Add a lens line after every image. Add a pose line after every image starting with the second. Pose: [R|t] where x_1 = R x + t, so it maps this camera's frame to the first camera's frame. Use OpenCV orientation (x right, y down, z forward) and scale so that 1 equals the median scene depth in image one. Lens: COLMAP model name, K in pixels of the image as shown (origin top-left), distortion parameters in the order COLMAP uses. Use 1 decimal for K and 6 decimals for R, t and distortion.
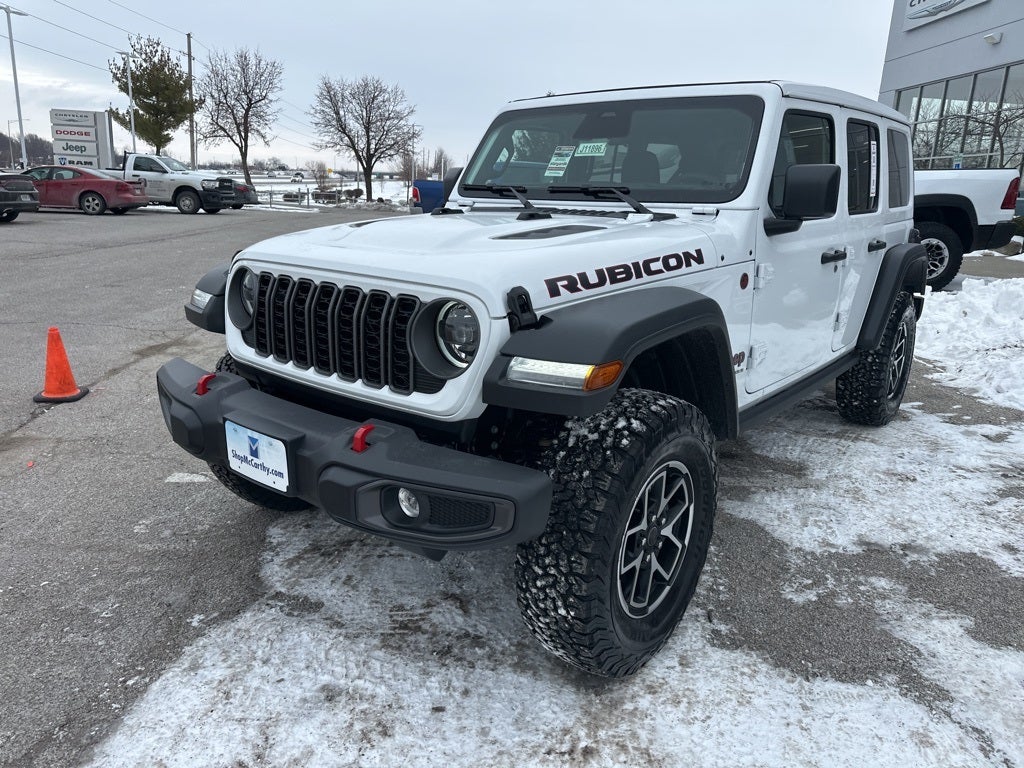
lens RADIAL K [[724.3, 0, 509.8], [0, 724.3, 360.4], [0, 0, 1]] dist [0.045691, -0.055718]
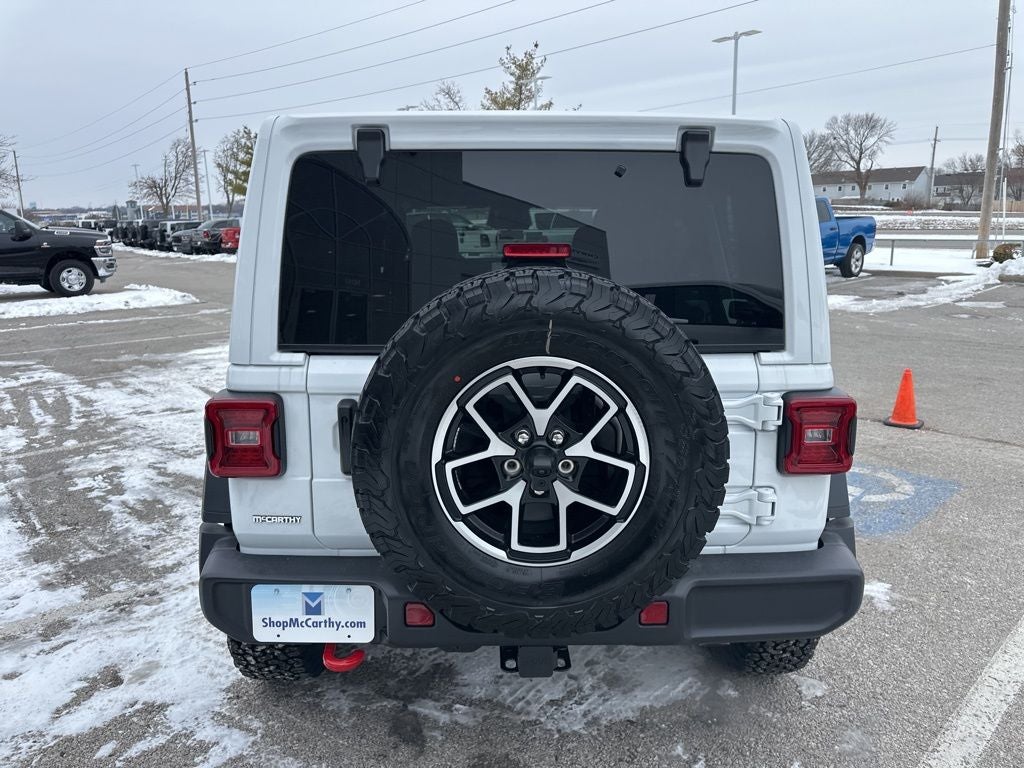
lens RADIAL K [[723.0, 0, 510.0], [0, 723.0, 373.7], [0, 0, 1]] dist [0.048498, -0.058907]
pose [[-0.760858, 0.107654, -0.639926, 1.289007], [-0.165219, 0.921506, 0.351466, -0.662141], [0.627533, 0.373144, -0.683349, 2.568100]]
